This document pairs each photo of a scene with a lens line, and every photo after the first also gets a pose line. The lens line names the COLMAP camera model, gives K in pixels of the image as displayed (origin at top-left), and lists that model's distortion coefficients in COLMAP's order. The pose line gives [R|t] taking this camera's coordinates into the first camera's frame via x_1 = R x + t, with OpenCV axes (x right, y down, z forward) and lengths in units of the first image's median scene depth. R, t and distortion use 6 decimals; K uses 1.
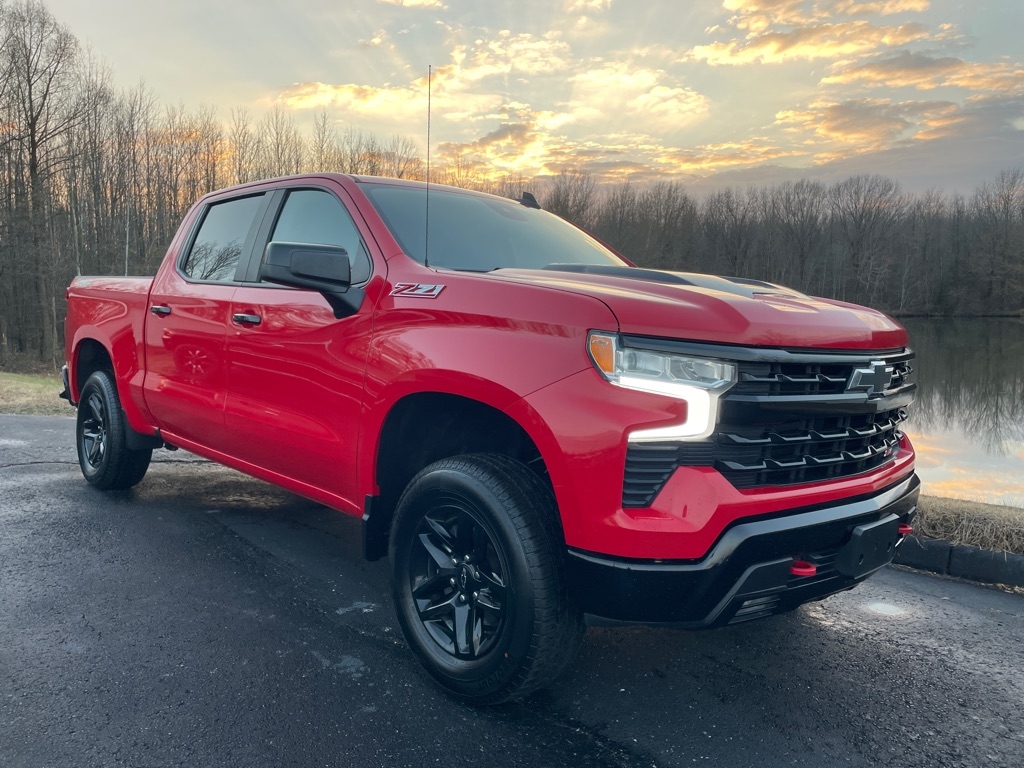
lens RADIAL K [[765.8, 0, 518.5], [0, 765.8, 368.0], [0, 0, 1]] dist [0.091876, -0.112425]
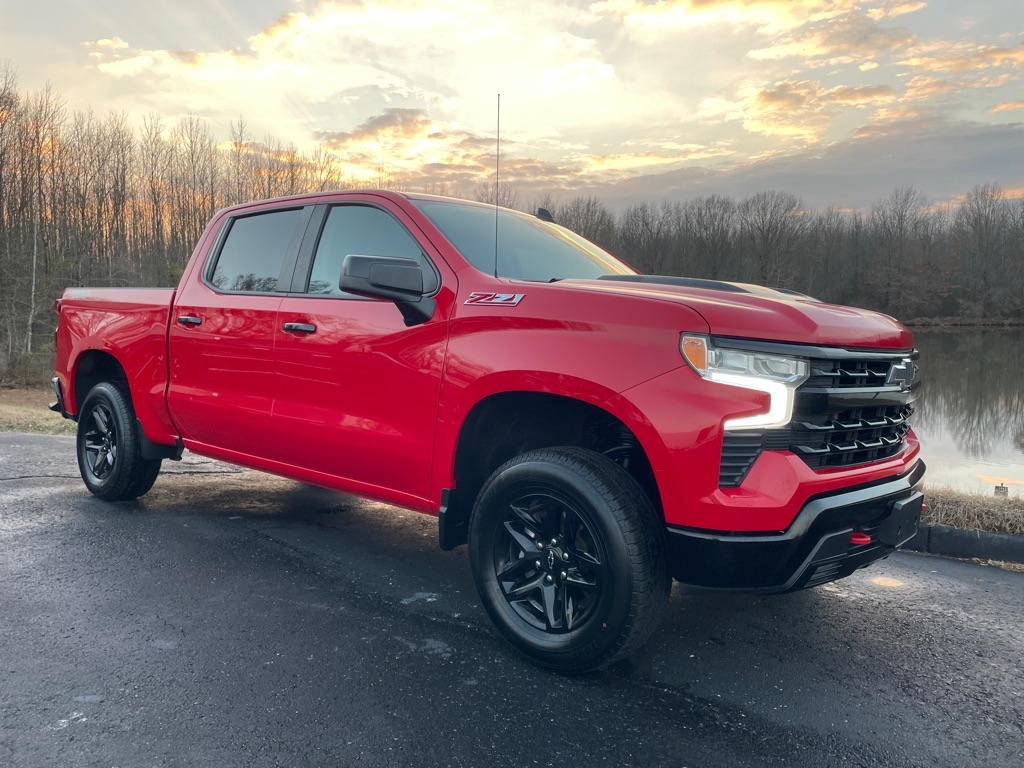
lens RADIAL K [[765.8, 0, 512.4], [0, 765.8, 367.5], [0, 0, 1]] dist [0.091876, -0.112425]
pose [[0.995253, -0.011674, 0.096616, -0.185429], [0.013194, 0.999799, -0.015114, 0.011301], [-0.096420, 0.016317, 0.995207, -0.075684]]
